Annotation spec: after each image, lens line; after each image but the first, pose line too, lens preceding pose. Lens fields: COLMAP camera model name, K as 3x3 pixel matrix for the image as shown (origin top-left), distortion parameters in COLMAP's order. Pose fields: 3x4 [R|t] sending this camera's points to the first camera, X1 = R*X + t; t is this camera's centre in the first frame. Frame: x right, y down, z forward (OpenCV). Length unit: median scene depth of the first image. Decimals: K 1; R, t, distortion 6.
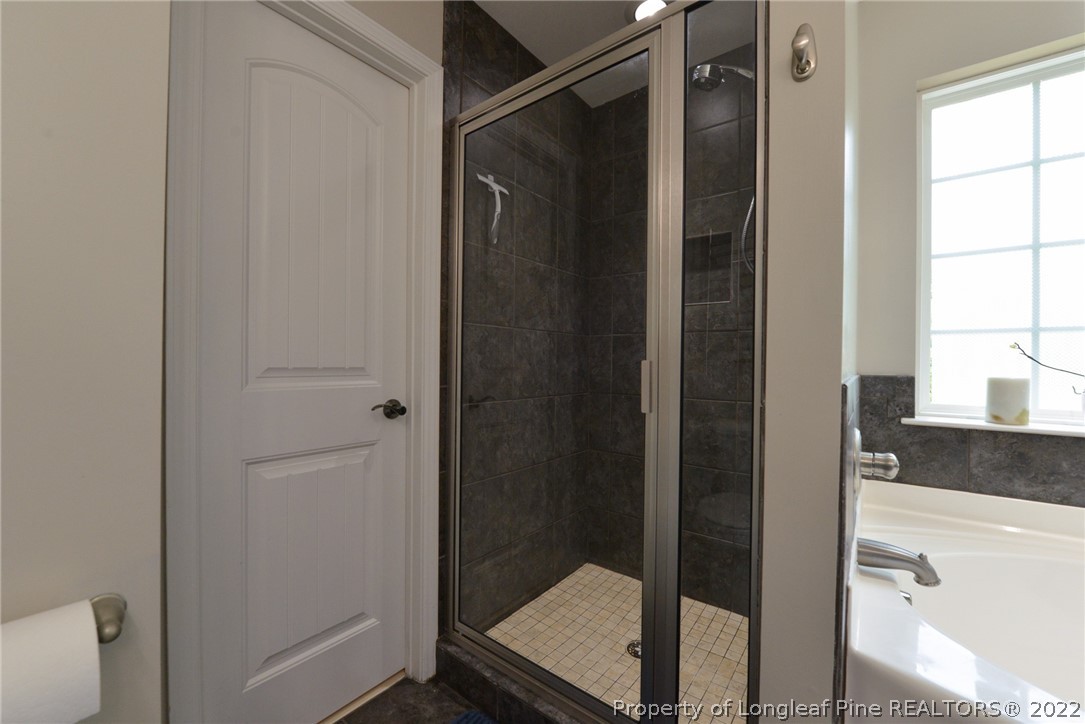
lens RADIAL K [[430.0, 0, 543.7], [0, 430.0, 364.3], [0, 0, 1]] dist [-0.010055, -0.000333]
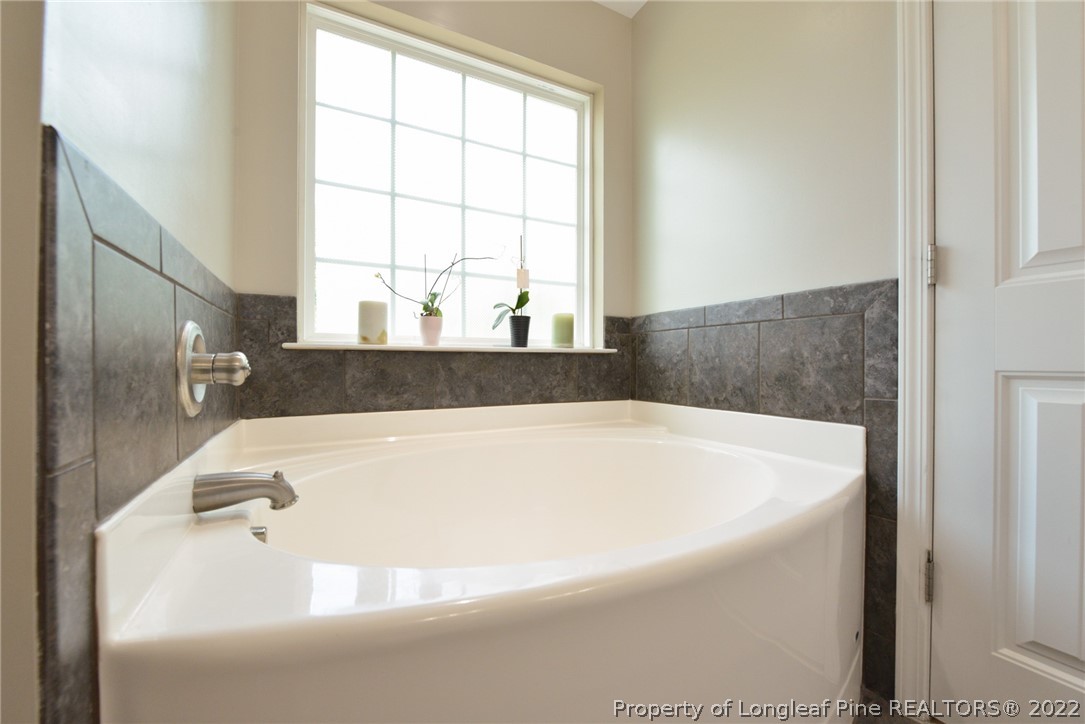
lens RADIAL K [[430.0, 0, 543.7], [0, 430.0, 364.3], [0, 0, 1]] dist [-0.010055, -0.000333]
pose [[0.411909, -0.016194, 0.911081, 0.261604], [0.004083, 0.999865, 0.015926, 0.168508], [-0.911216, -0.002840, 0.411920, 0.144263]]
